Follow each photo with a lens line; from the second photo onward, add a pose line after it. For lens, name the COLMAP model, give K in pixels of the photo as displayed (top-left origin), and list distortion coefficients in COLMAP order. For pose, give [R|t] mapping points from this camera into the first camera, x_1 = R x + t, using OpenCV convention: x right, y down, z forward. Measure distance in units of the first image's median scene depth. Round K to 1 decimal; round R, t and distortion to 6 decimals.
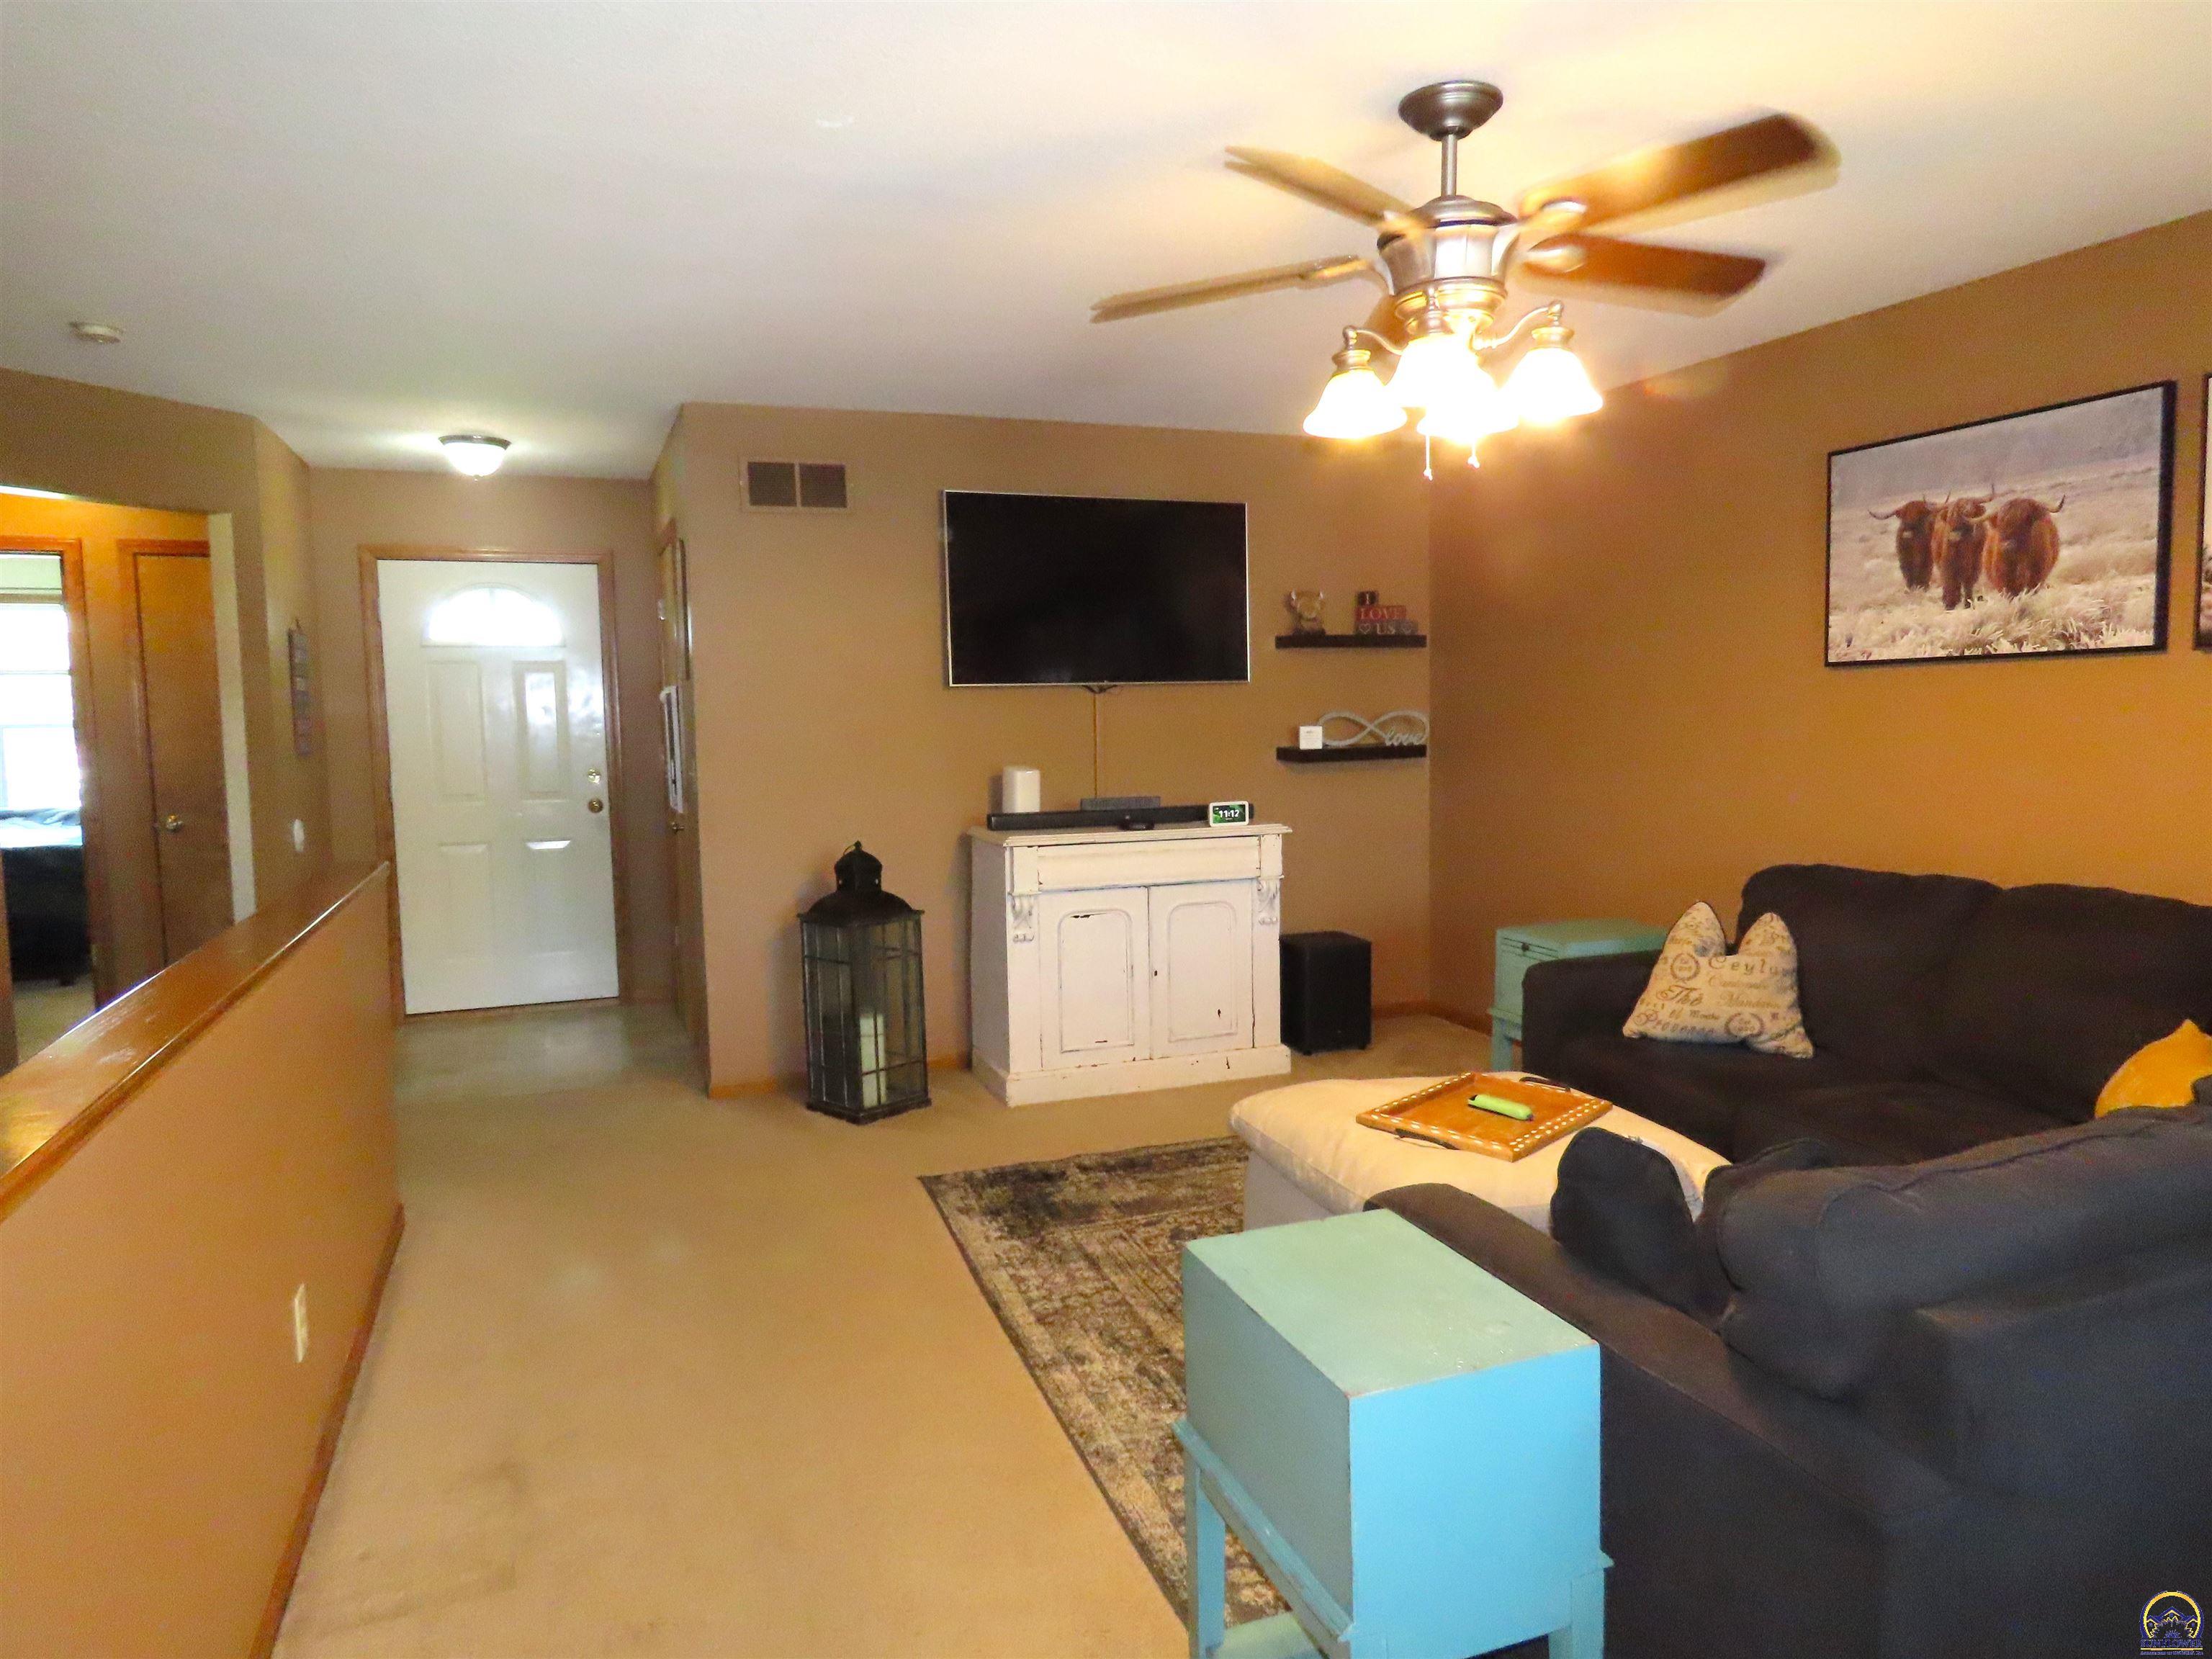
lens RADIAL K [[1388.5, 0, 1114.8], [0, 1388.5, 832.9], [0, 0, 1]] dist [-0.003861, -0.005303]
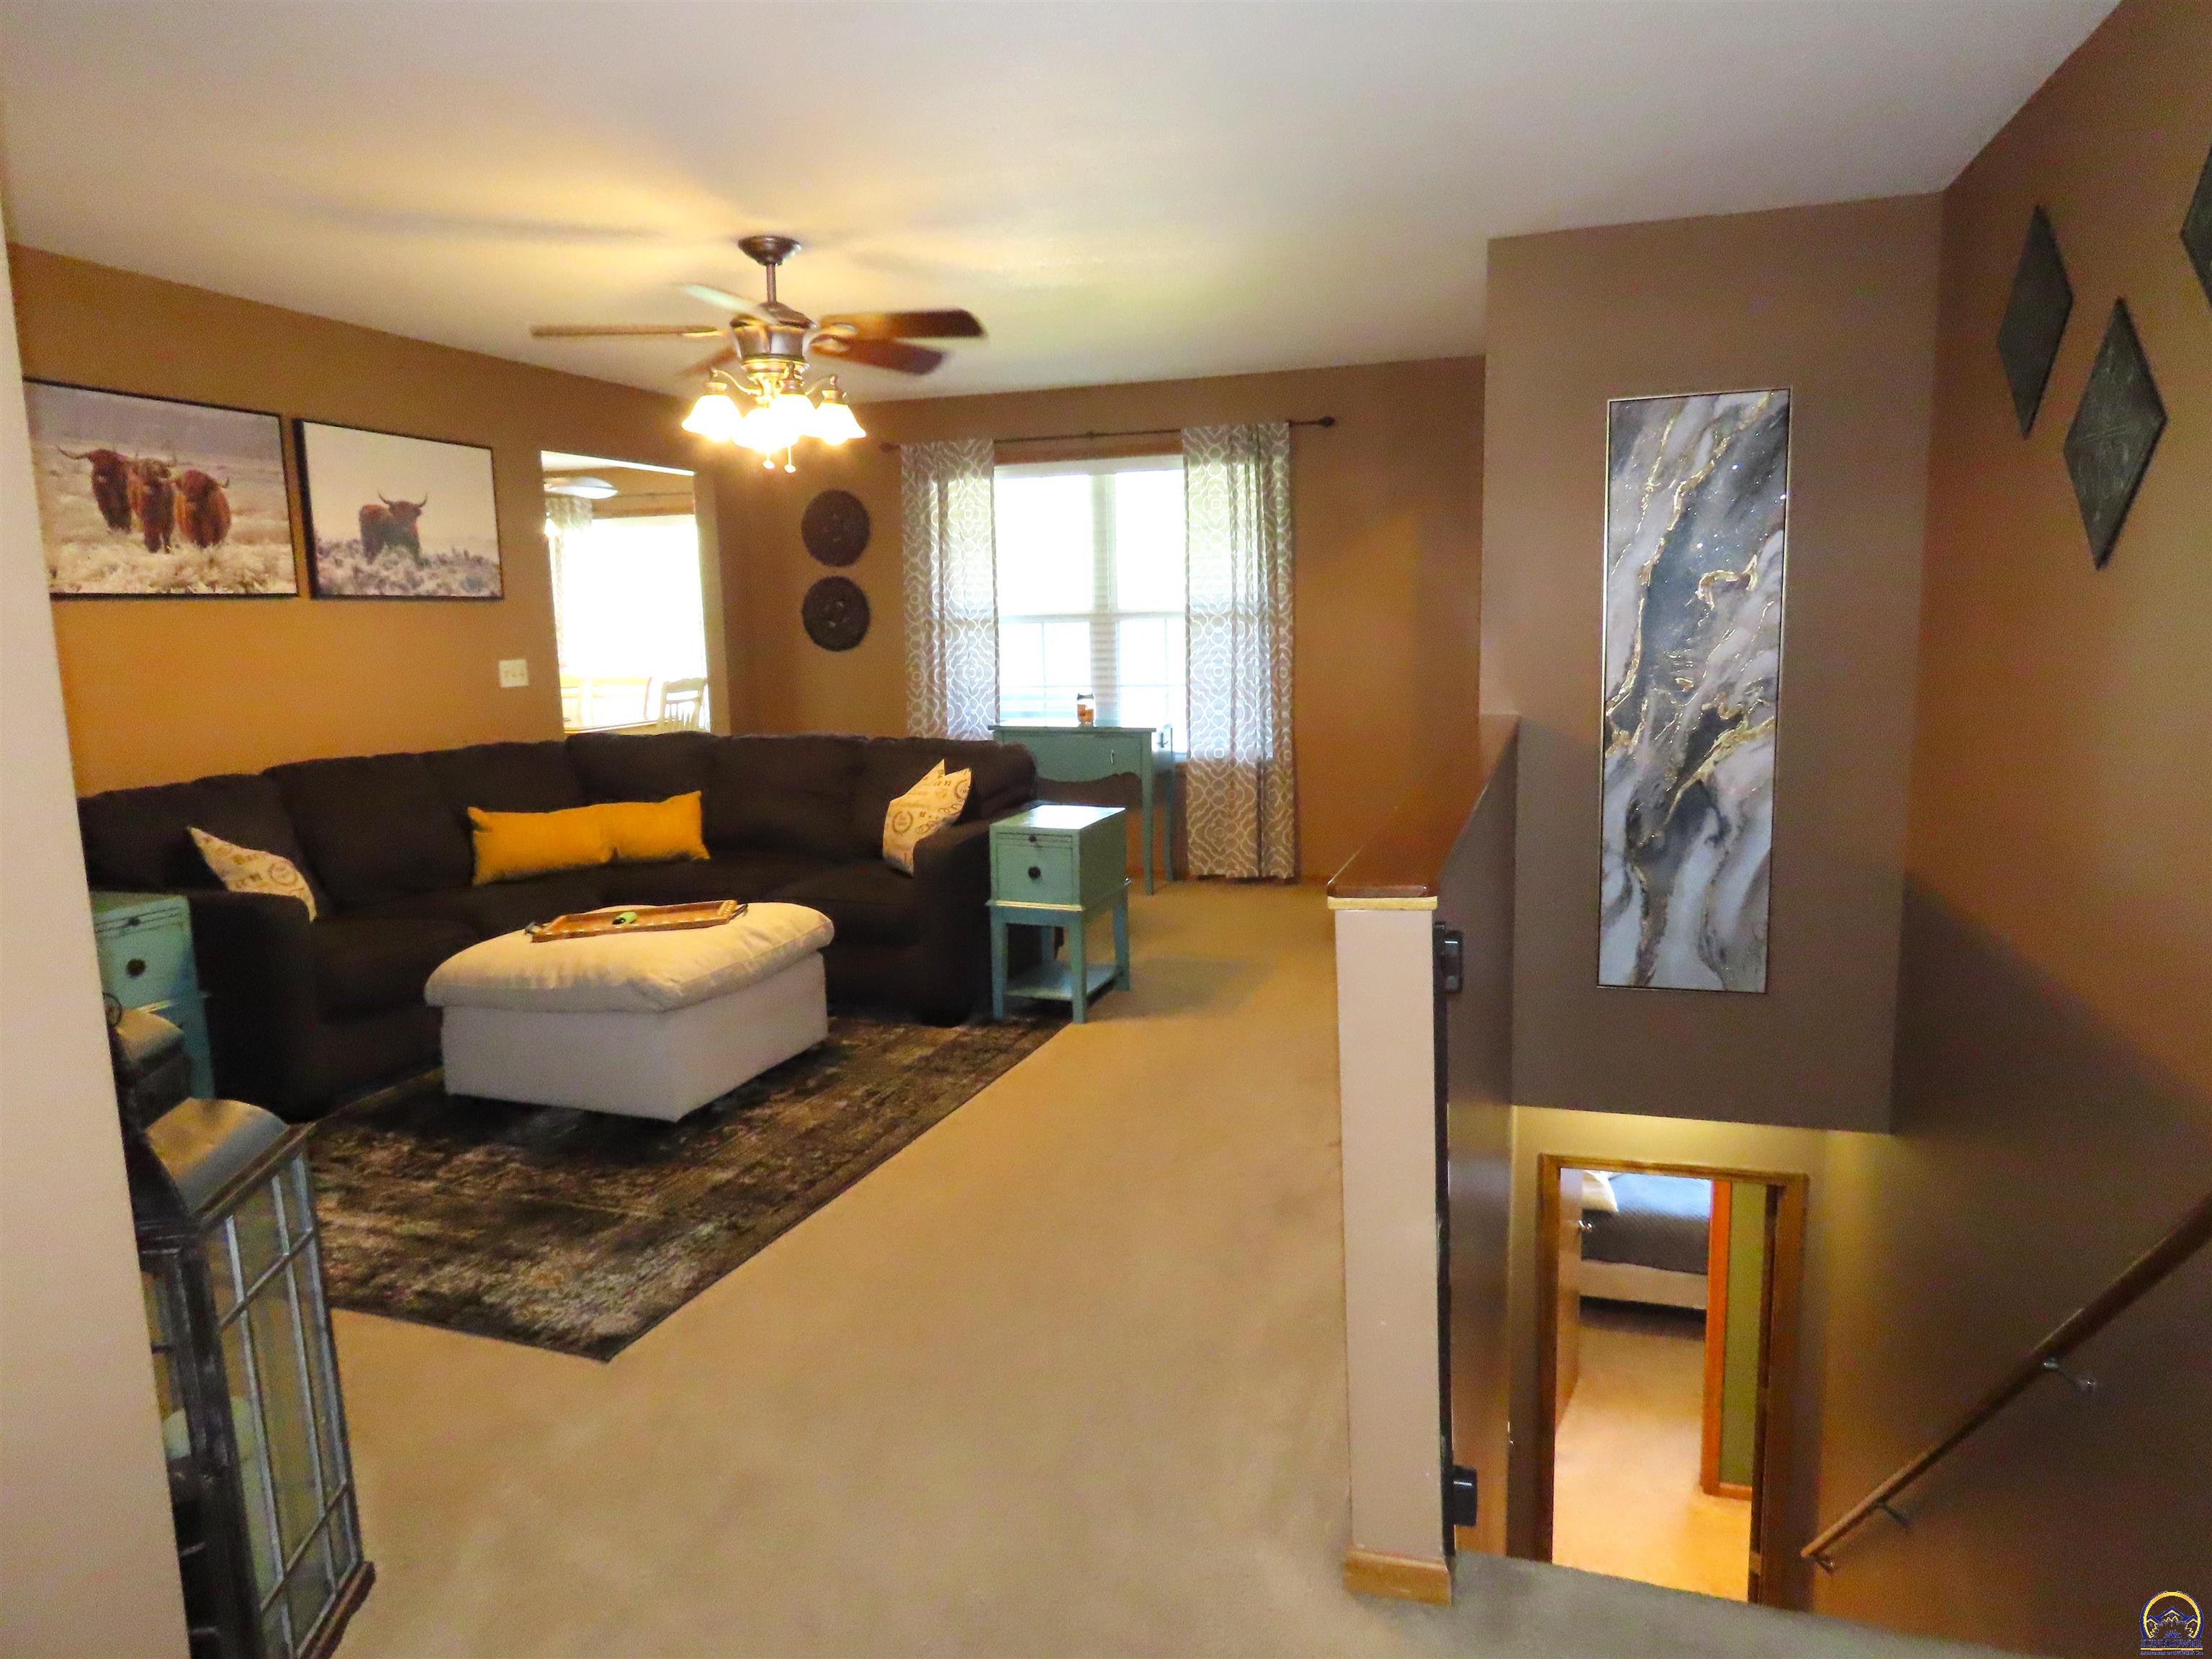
lens RADIAL K [[1388.5, 0, 1110.1], [0, 1388.5, 835.6], [0, 0, 1]] dist [-0.003861, -0.005303]
pose [[-0.770782, -0.056578, 0.634581, -0.803433], [0.099583, 0.973107, 0.207717, -0.095360], [-0.629268, 0.223298, -0.744419, 1.474548]]
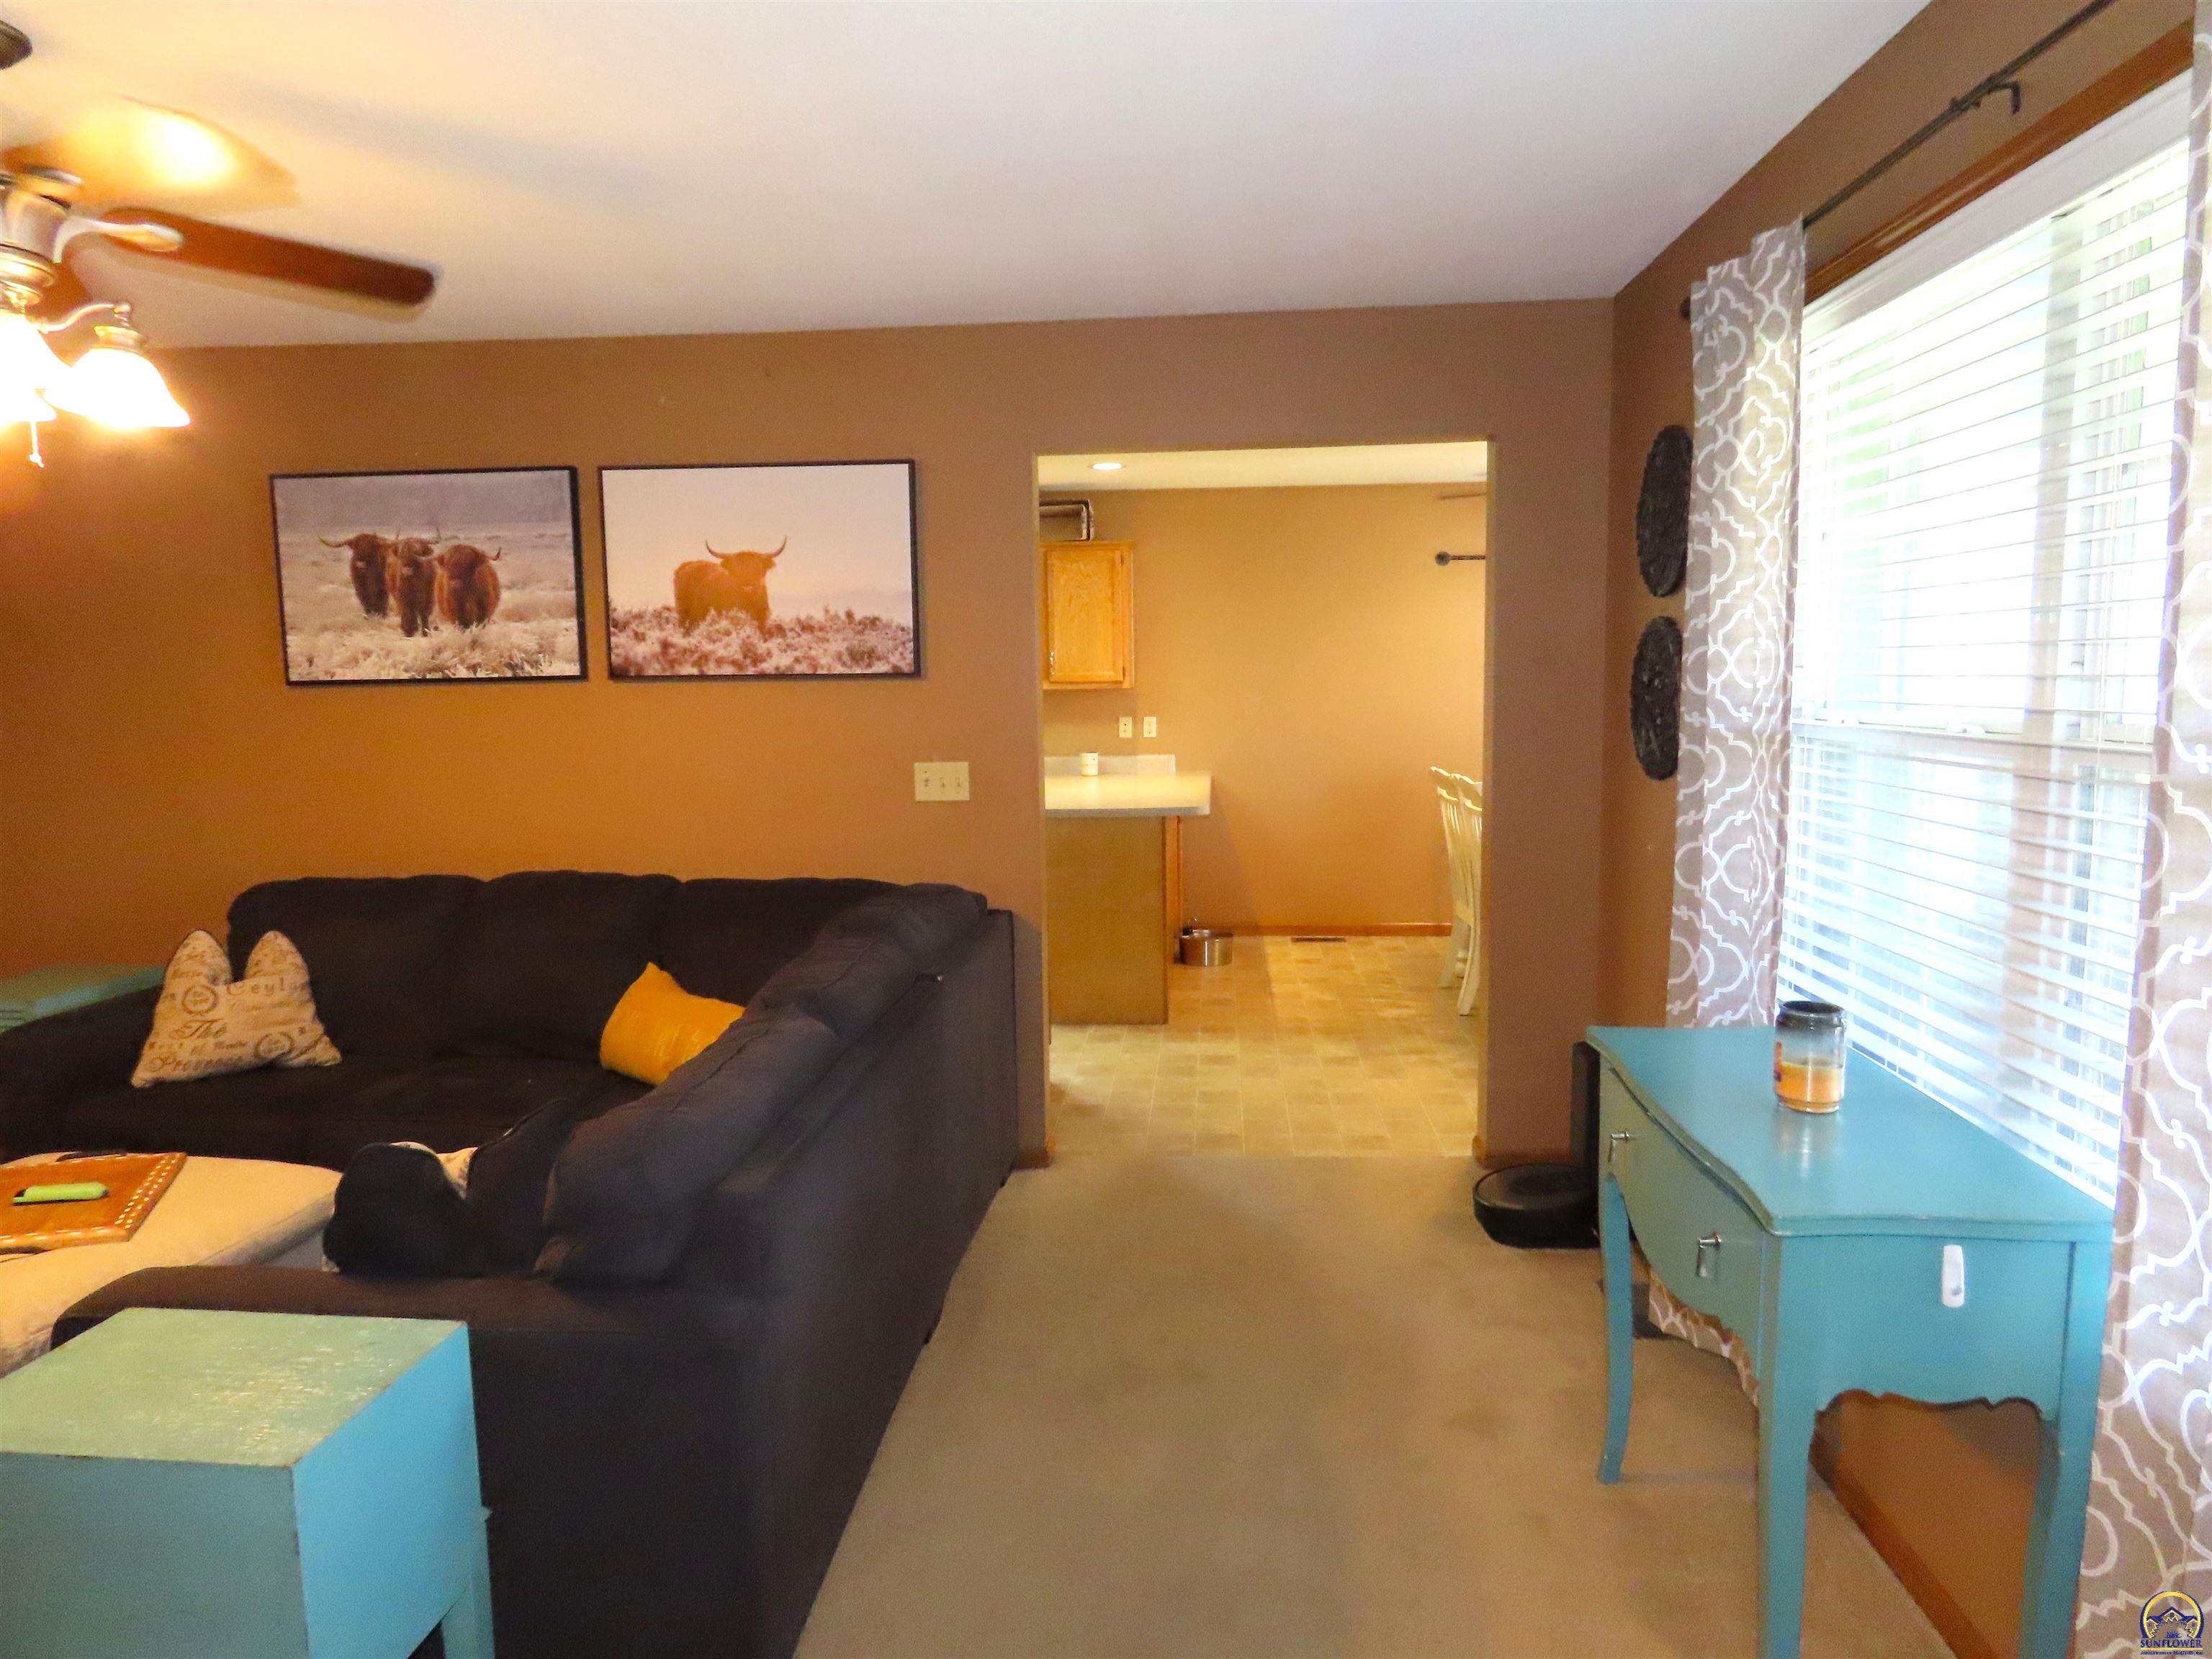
lens RADIAL K [[1388.5, 0, 1109.9], [0, 1388.5, 833.1], [0, 0, 1]] dist [-0.003861, -0.005303]
pose [[0.434911, -0.081963, 0.896735, -0.170426], [0.083045, 0.995256, 0.050692, -0.014526], [-0.896636, 0.052423, 0.439654, 0.014971]]
